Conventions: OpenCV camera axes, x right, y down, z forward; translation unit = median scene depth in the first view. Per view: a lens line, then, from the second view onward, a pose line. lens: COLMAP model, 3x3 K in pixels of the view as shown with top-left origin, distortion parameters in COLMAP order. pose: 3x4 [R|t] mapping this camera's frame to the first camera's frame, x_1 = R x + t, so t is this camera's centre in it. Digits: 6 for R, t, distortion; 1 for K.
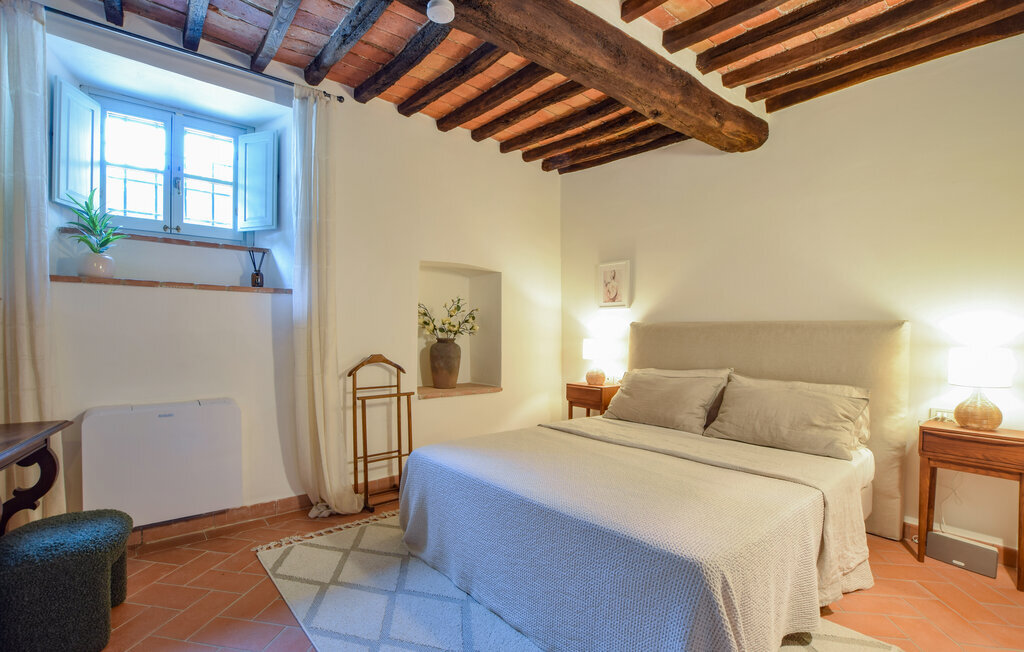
lens RADIAL K [[463.3, 0, 513.9], [0, 463.3, 343.7], [0, 0, 1]] dist [-0.000018, 0.000063]
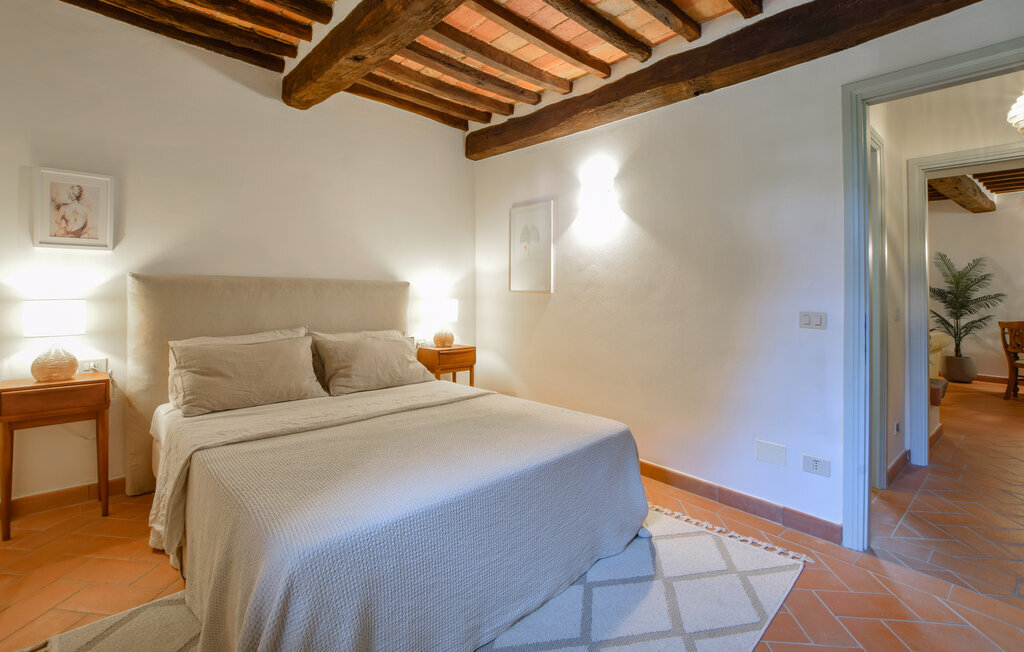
lens RADIAL K [[472.7, 0, 510.3], [0, 472.7, 276.3], [0, 0, 1]] dist [-0.019738, 0.000413]
pose [[-0.038548, 0.021872, 0.999017, -0.622085], [0.017312, 0.999625, -0.021217, -0.026380], [-0.999107, 0.016477, -0.038912, 0.700376]]
